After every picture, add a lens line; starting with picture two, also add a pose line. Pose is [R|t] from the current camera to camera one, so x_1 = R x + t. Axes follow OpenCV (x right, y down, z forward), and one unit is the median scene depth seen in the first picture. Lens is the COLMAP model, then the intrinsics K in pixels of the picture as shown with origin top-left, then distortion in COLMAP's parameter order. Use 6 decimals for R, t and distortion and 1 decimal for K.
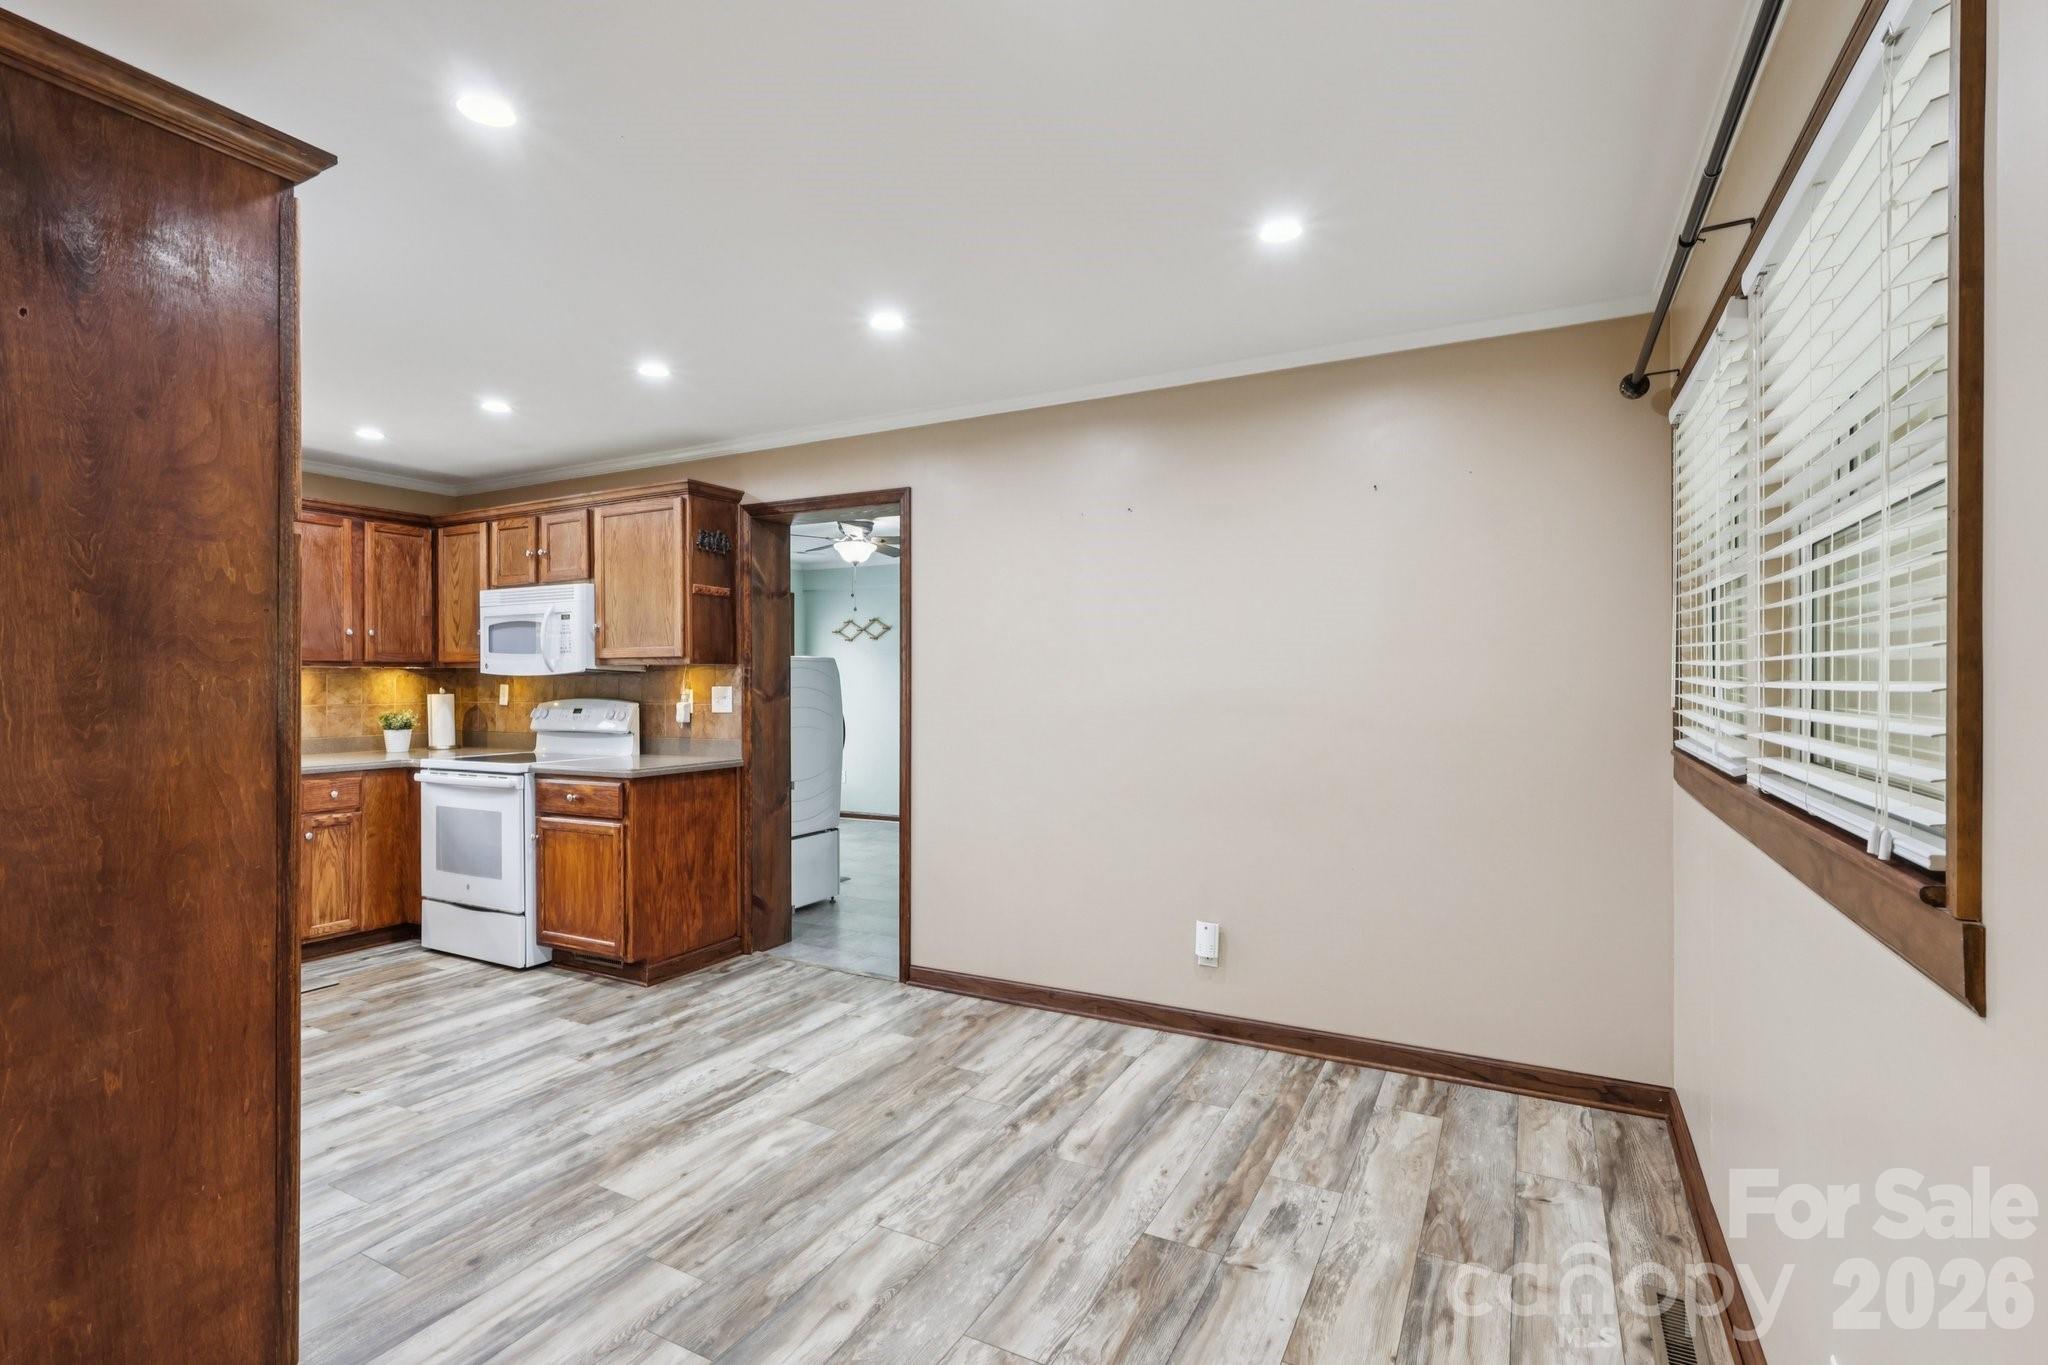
lens RADIAL K [[948.4, 0, 1023.1], [0, 948.4, 676.0], [0, 0, 1]] dist [-0.001469, 0.000322]
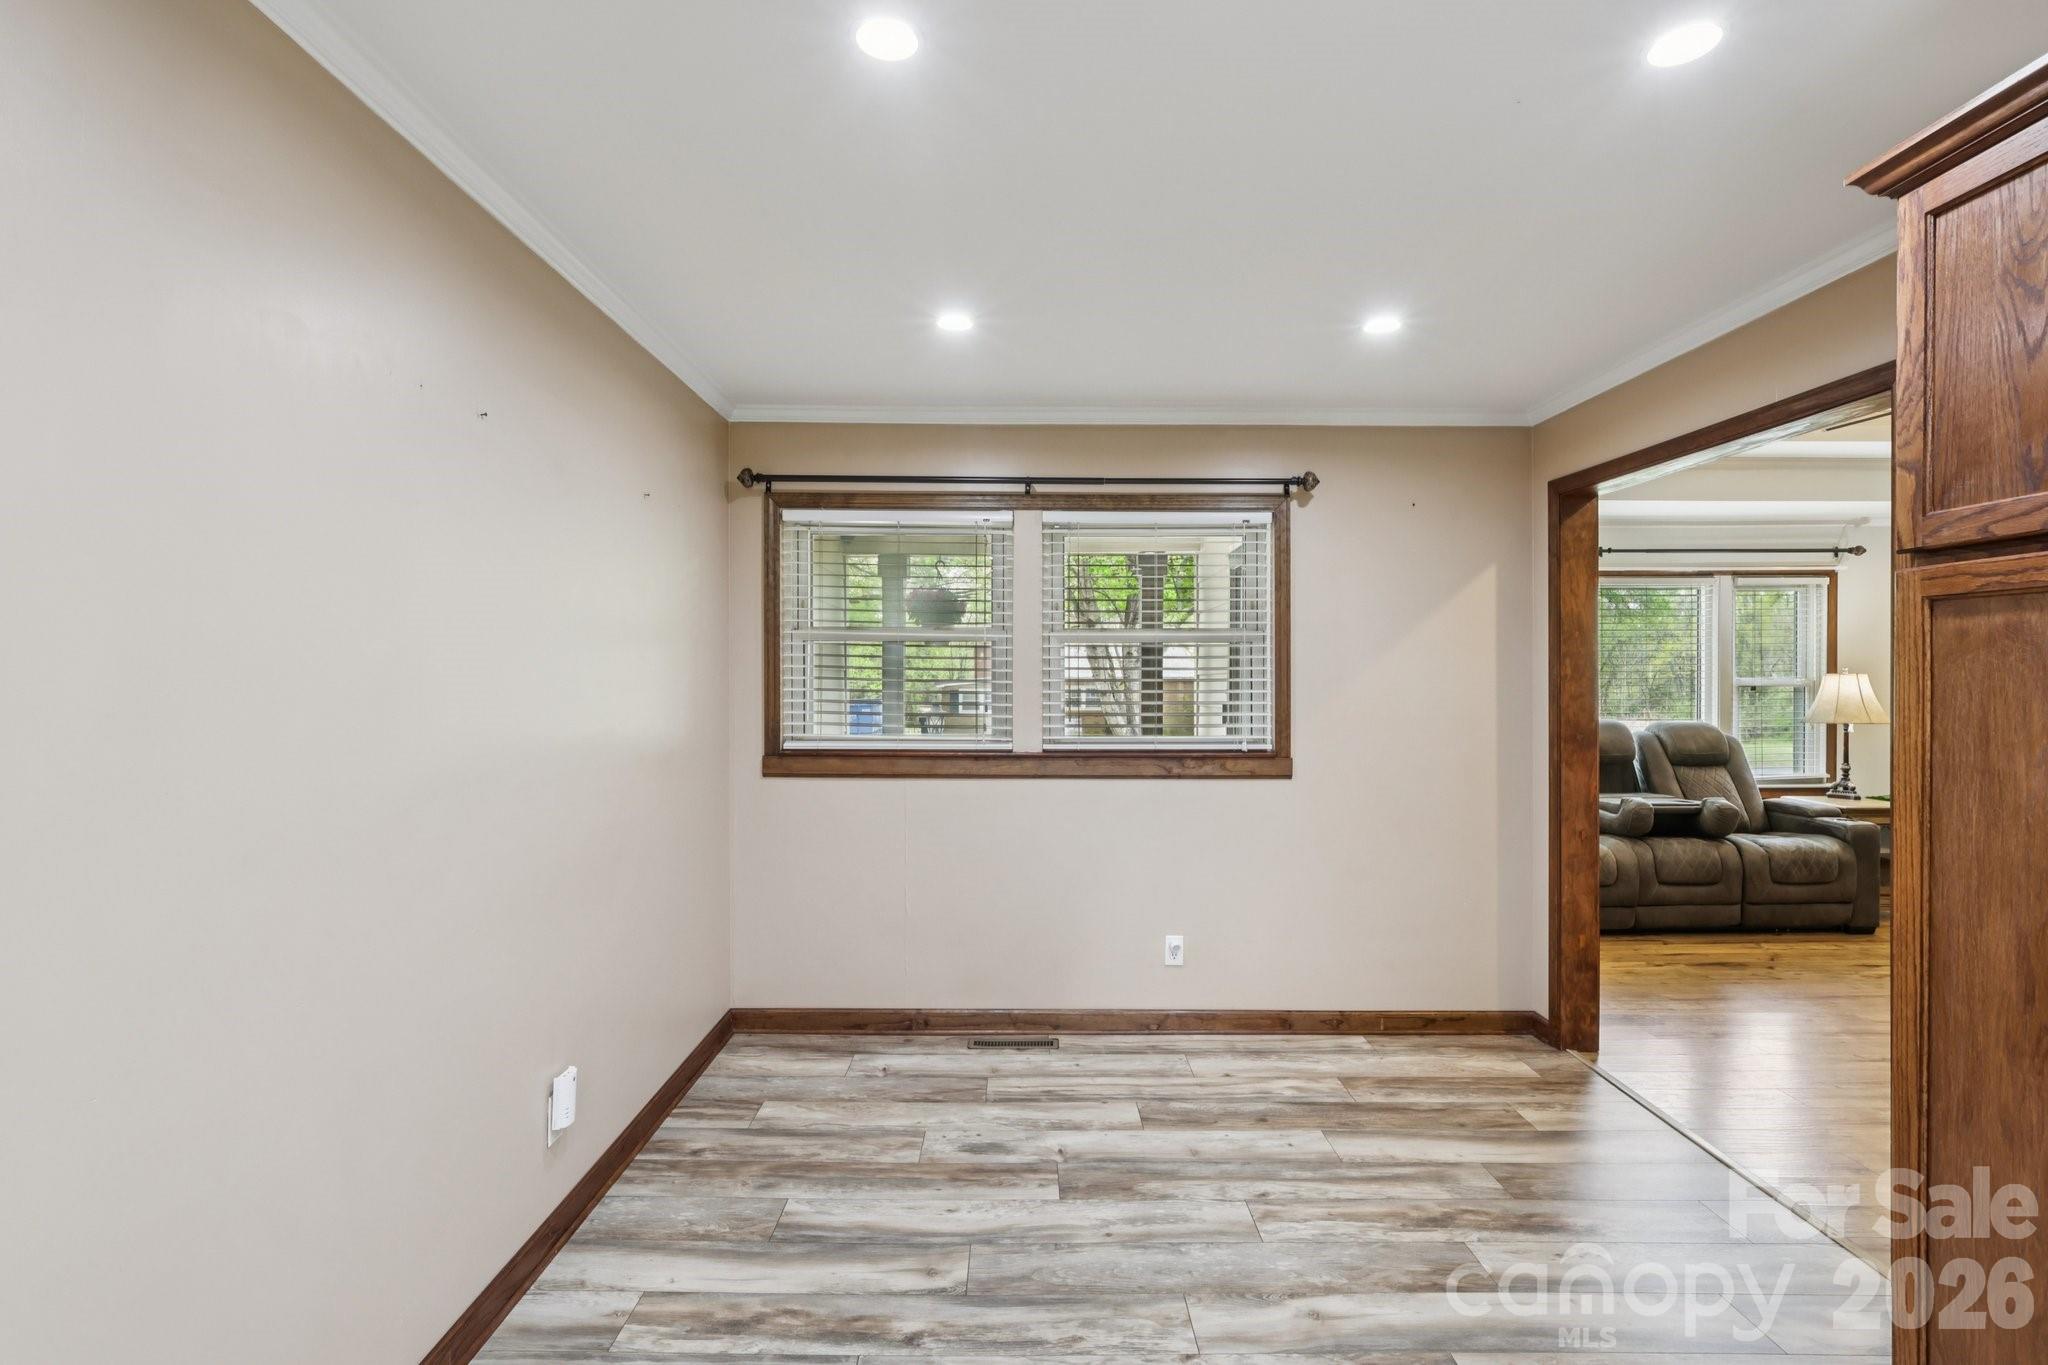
lens RADIAL K [[948.3, 0, 1028.5], [0, 948.3, 684.3], [0, 0, 1]] dist [-0.002549, 0.000666]
pose [[-0.476921, -0.002790, 0.878942, -0.426689], [-0.002785, 0.999995, 0.001663, -0.014581], [-0.878942, -0.001655, -0.476926, 0.792348]]
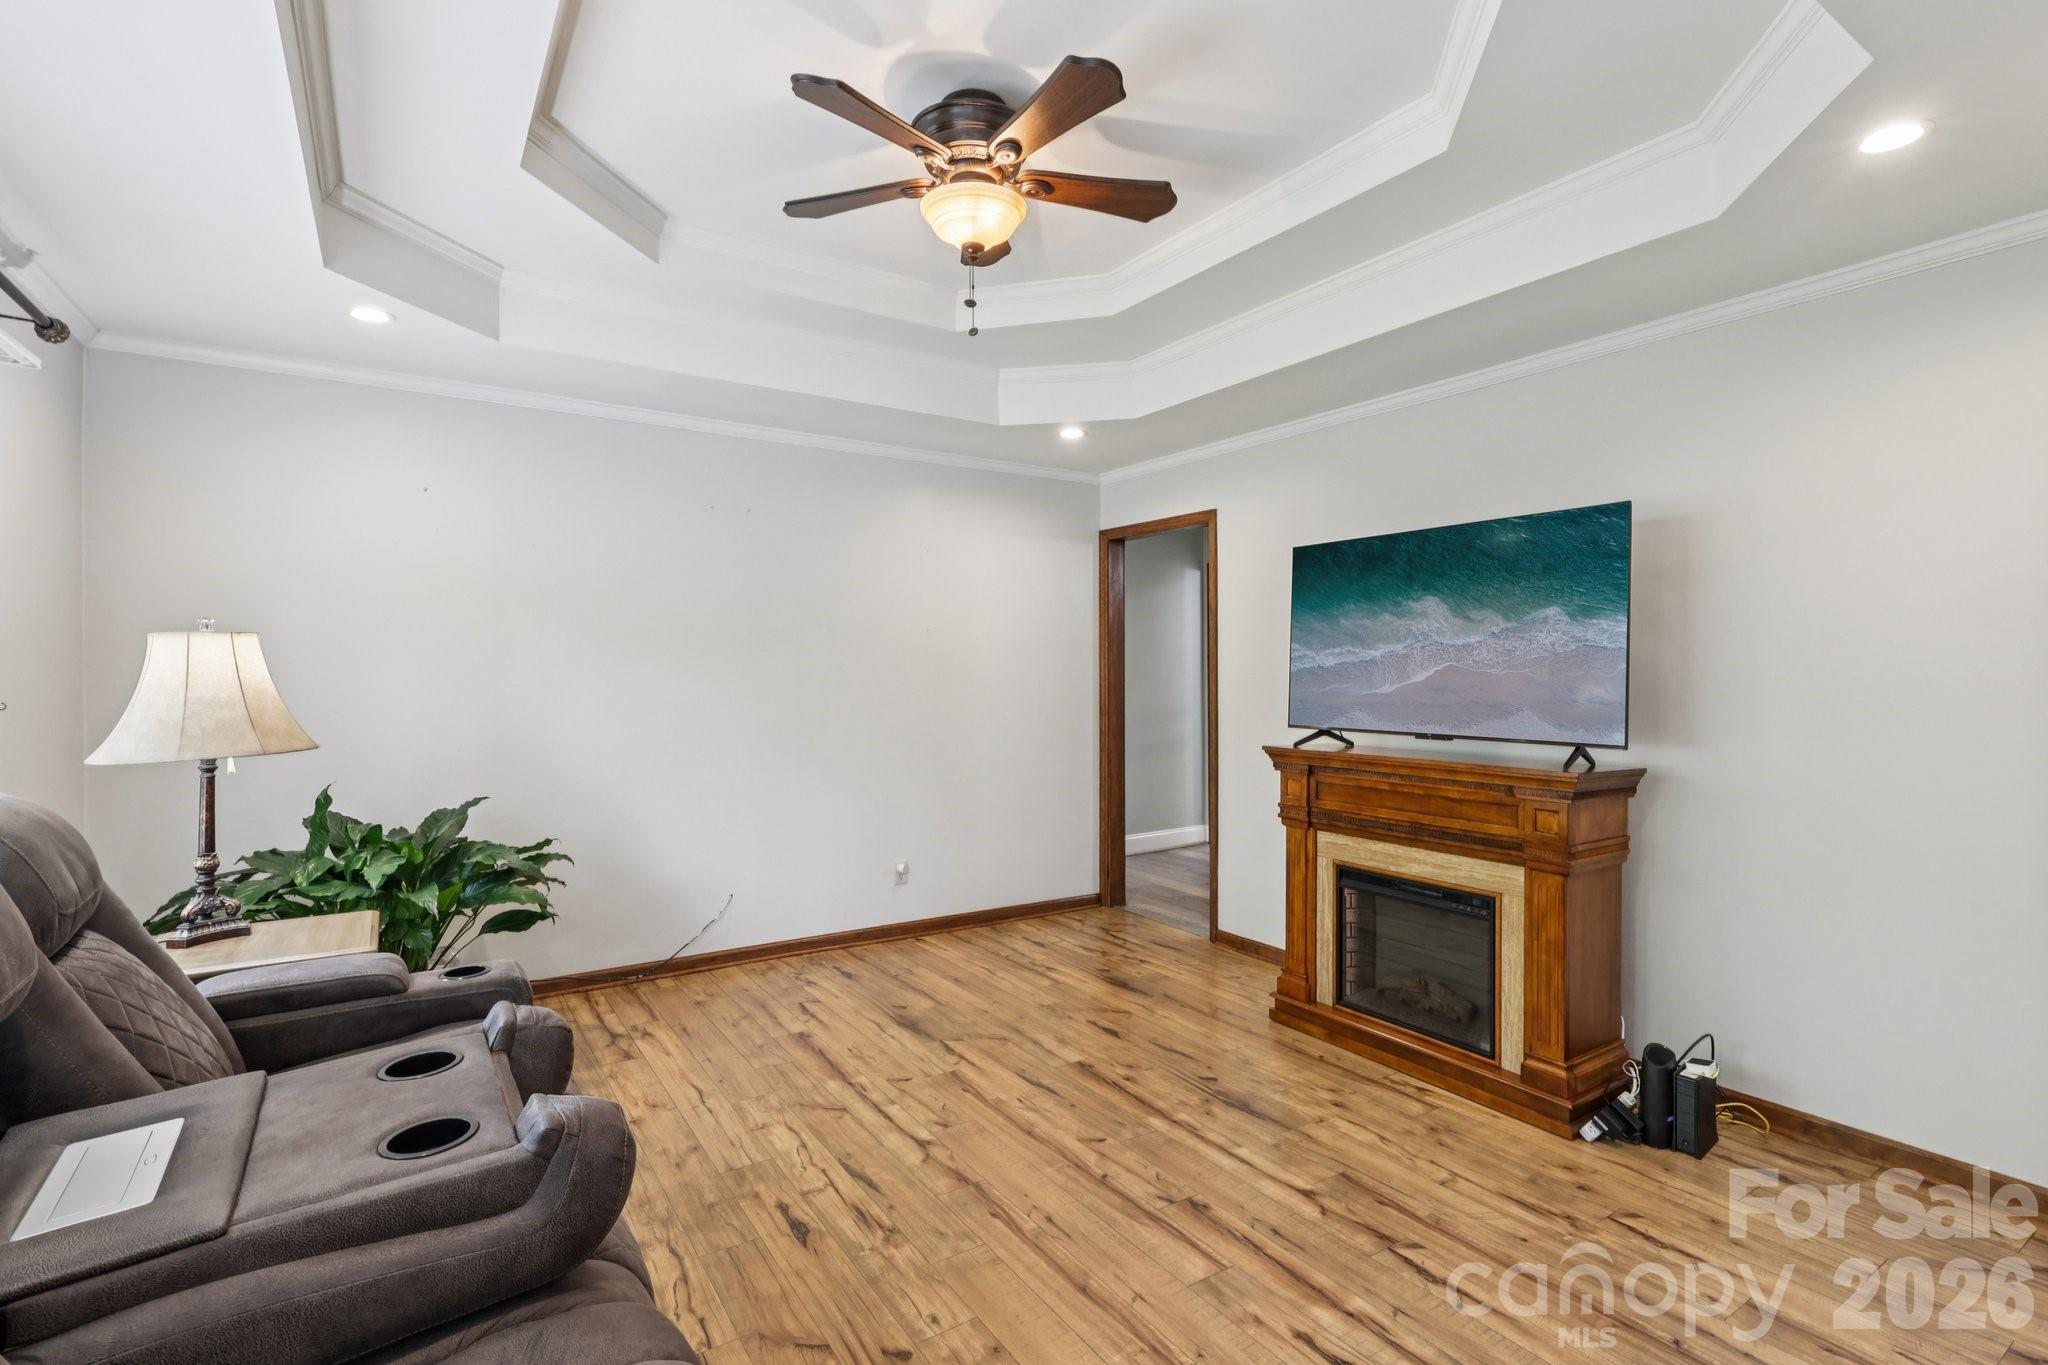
lens RADIAL K [[954.1, 0, 1026.5], [0, 954.1, 673.5], [0, 0, 1]] dist [-0.000552, 0.000576]
pose [[-0.476074, 0.005118, -0.879390, 0.423170], [0.007466, 0.999971, 0.001778, -0.004172], [0.879373, -0.005719, -0.476099, -0.152810]]
